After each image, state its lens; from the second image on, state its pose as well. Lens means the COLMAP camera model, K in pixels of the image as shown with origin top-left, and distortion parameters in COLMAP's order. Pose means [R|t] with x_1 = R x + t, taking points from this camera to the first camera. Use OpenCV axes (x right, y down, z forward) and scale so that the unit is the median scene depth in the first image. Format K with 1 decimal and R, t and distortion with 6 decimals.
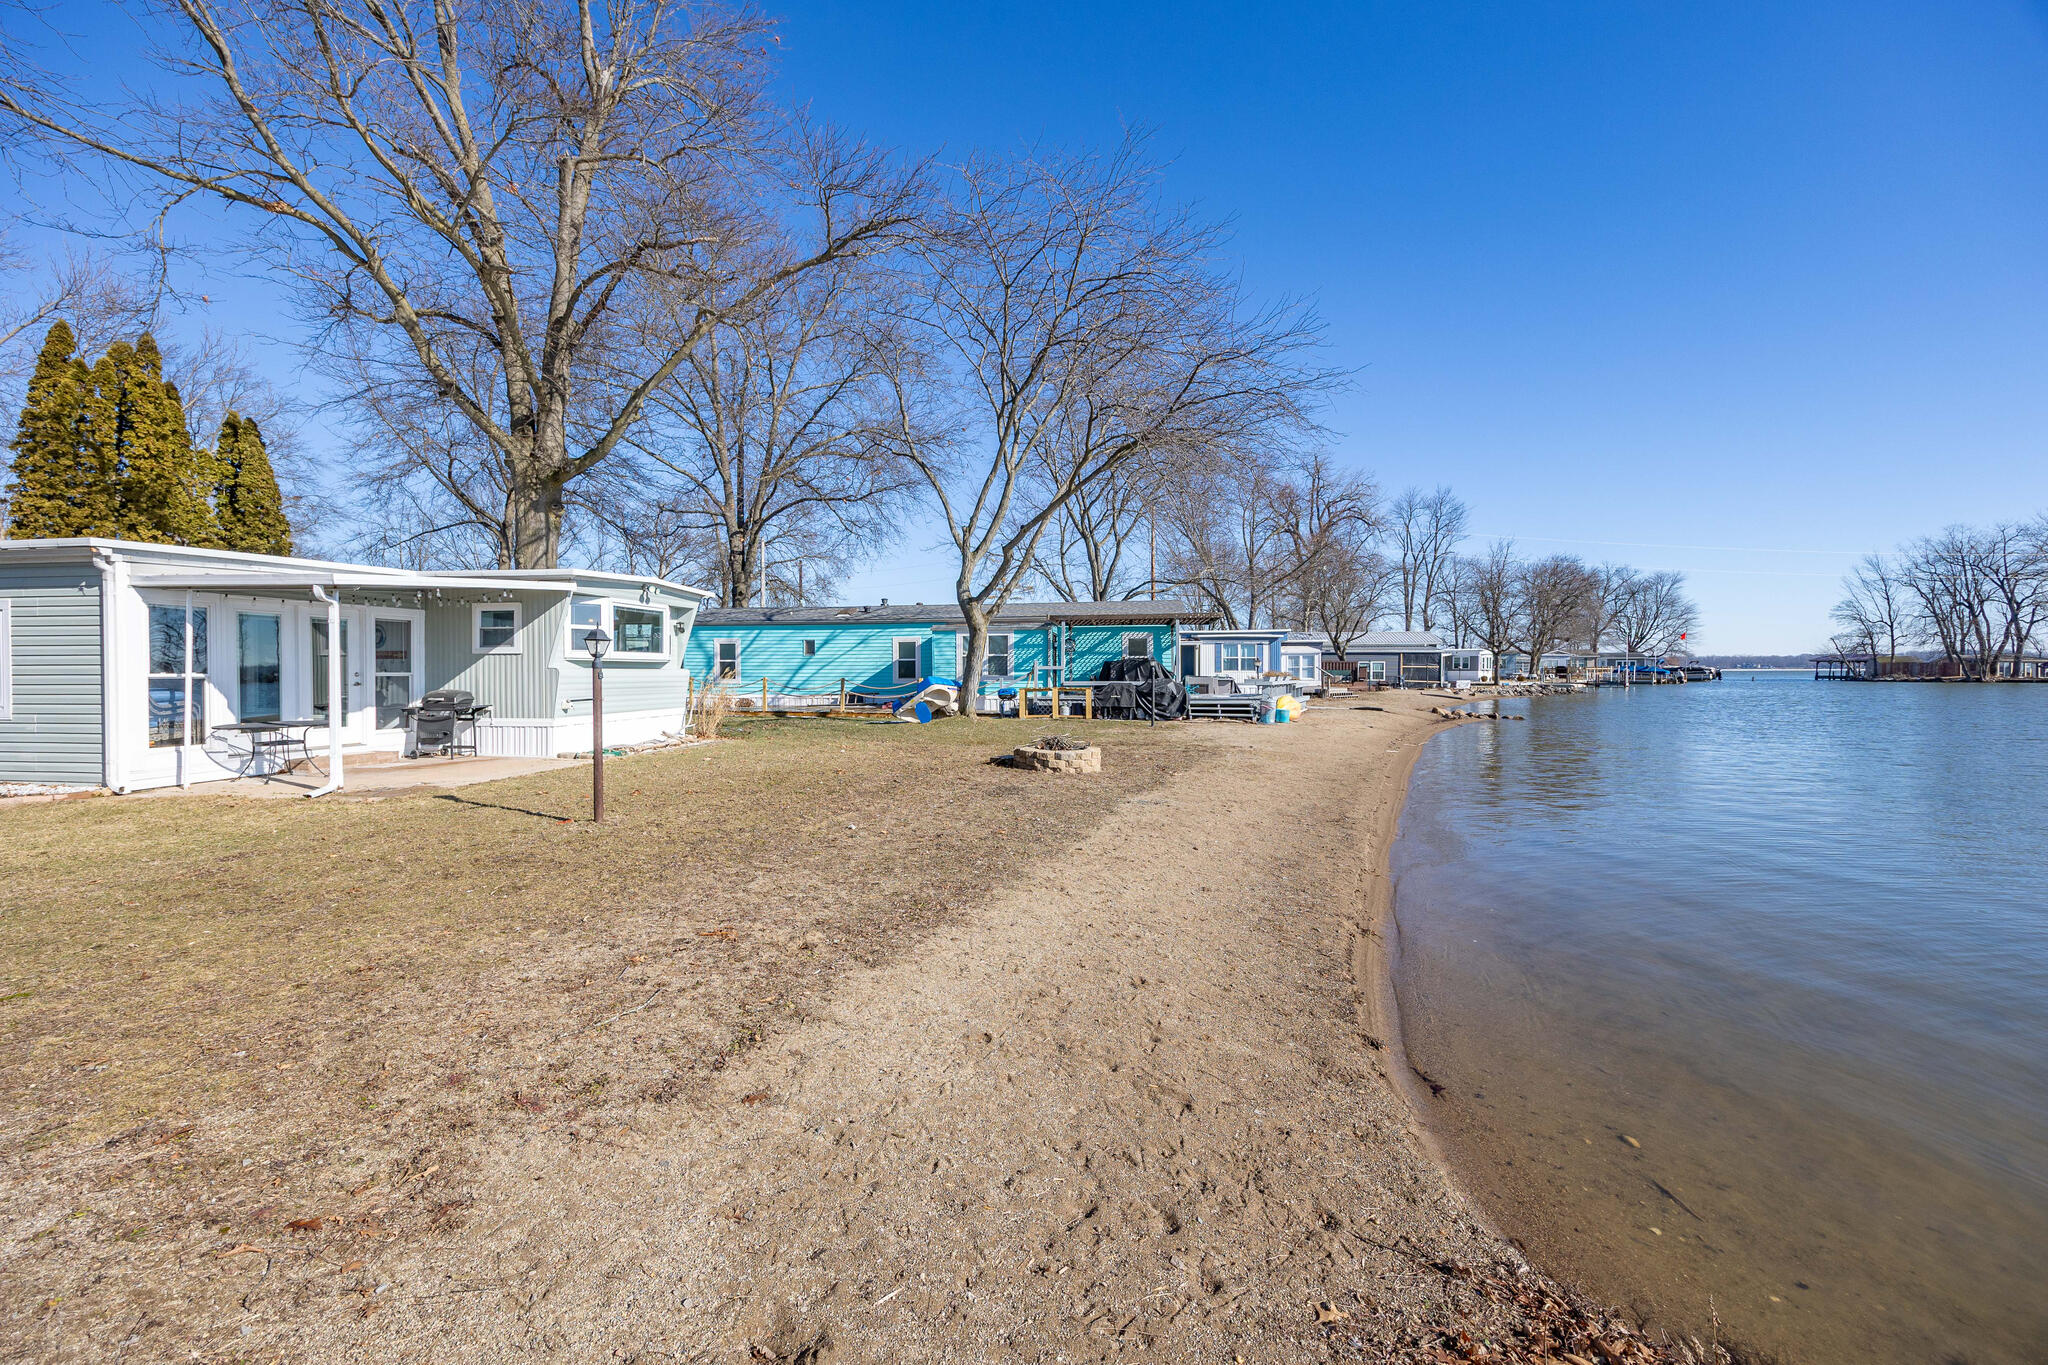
lens RADIAL K [[773.5, 0, 1030.2], [0, 773.5, 682.8], [0, 0, 1]] dist [-0.004603, 0.000522]
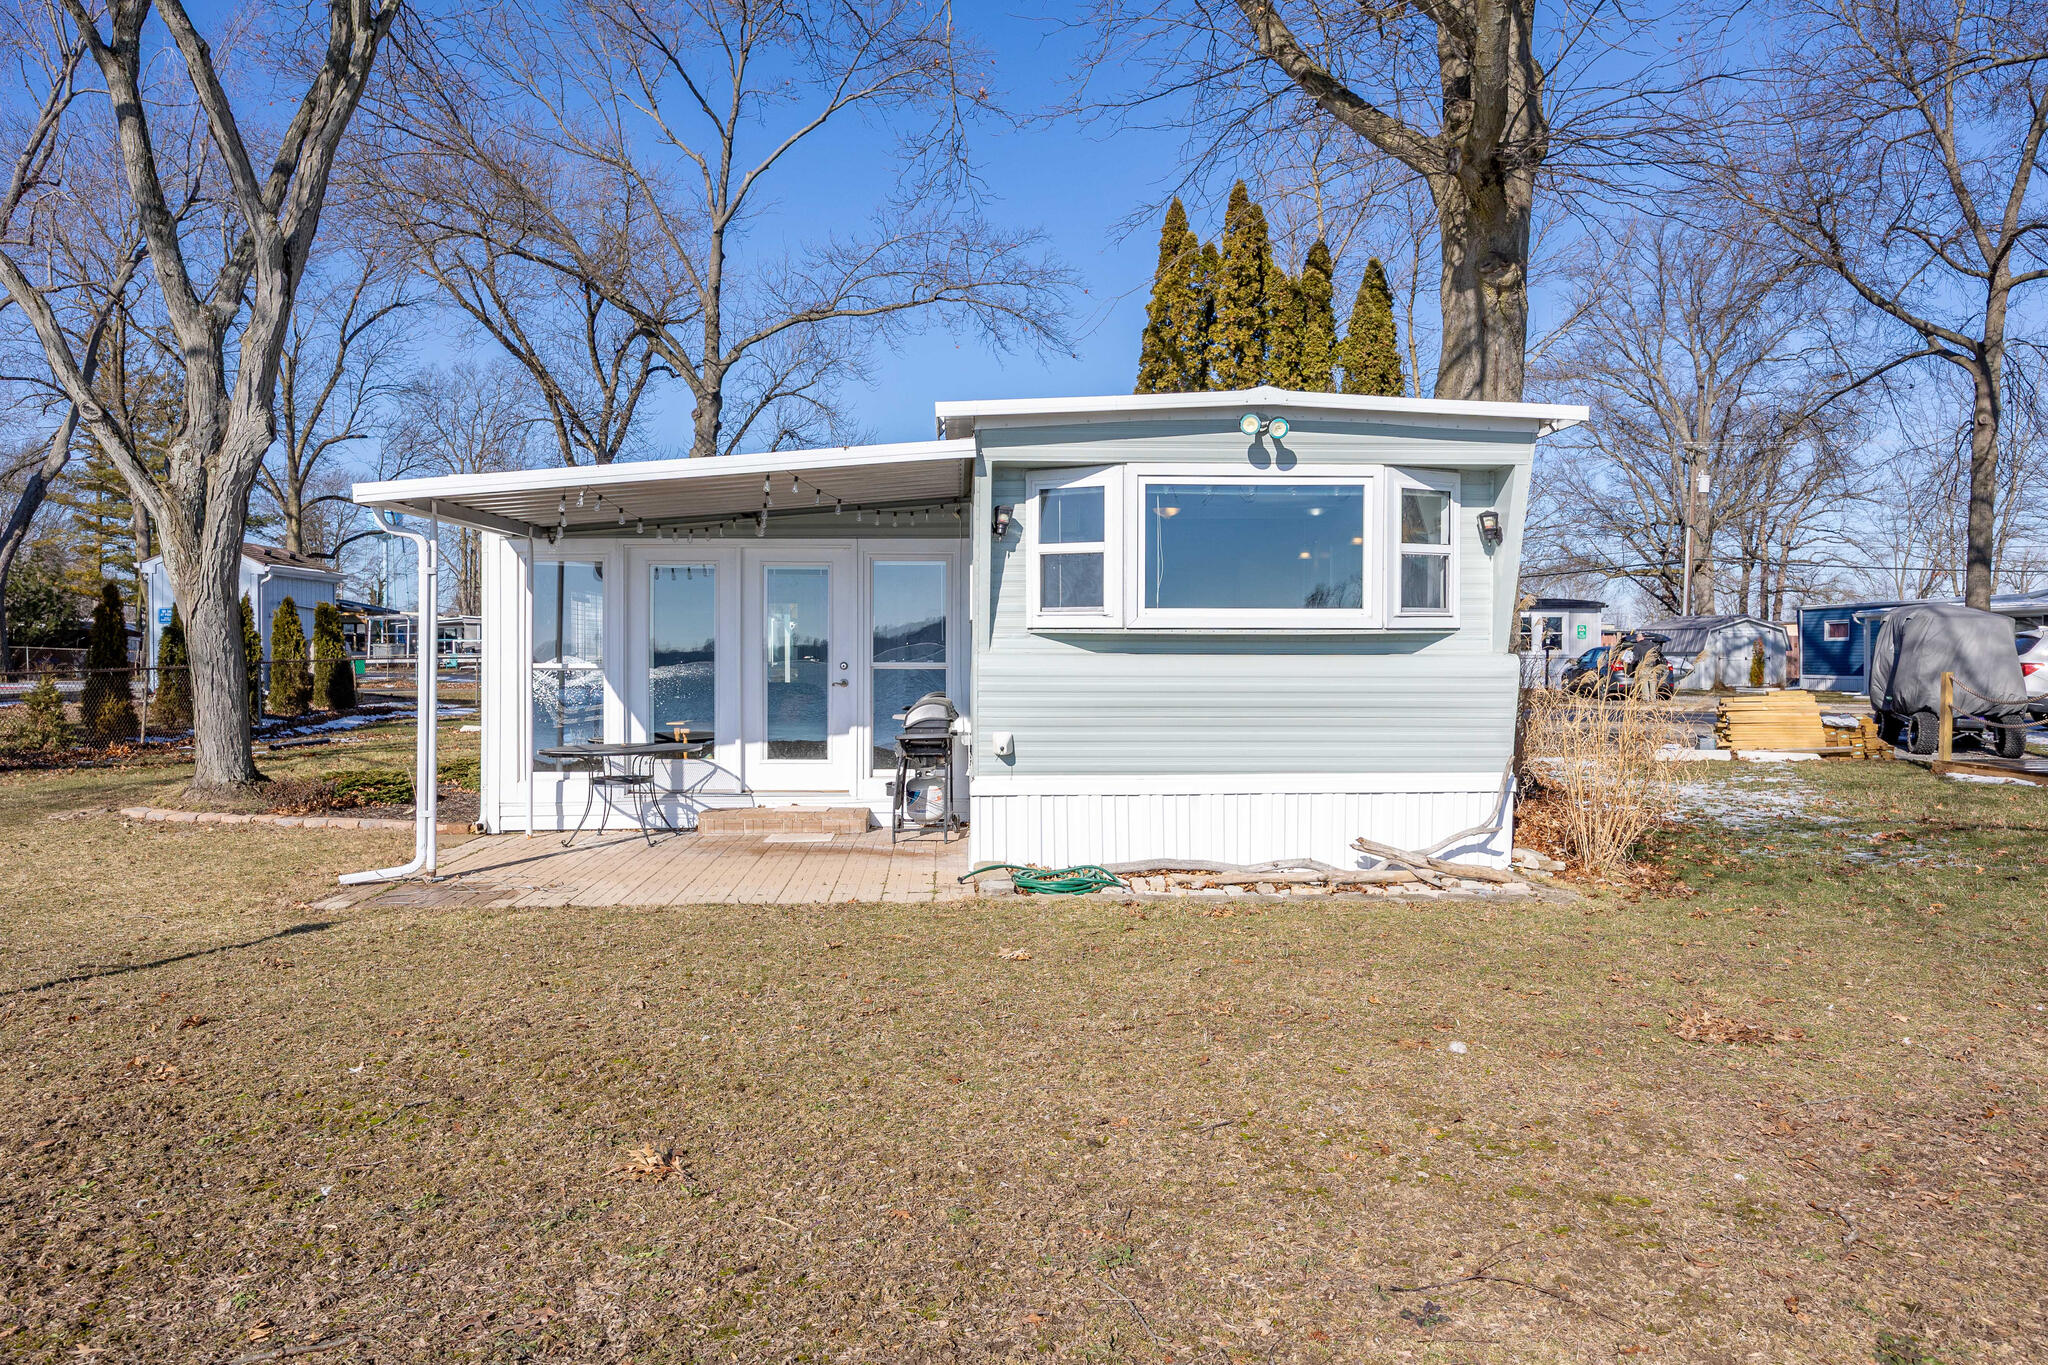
lens RADIAL K [[1444.6, 0, 1024.0], [0, 1444.6, 682.5], [0, 0, 1]] dist [0.003075, 0.000991]
pose [[0.183501, 0.009074, -0.982978, 0.131730], [-0.018116, 0.999819, 0.005848, -0.007101], [0.982853, 0.016734, 0.183632, 0.788710]]
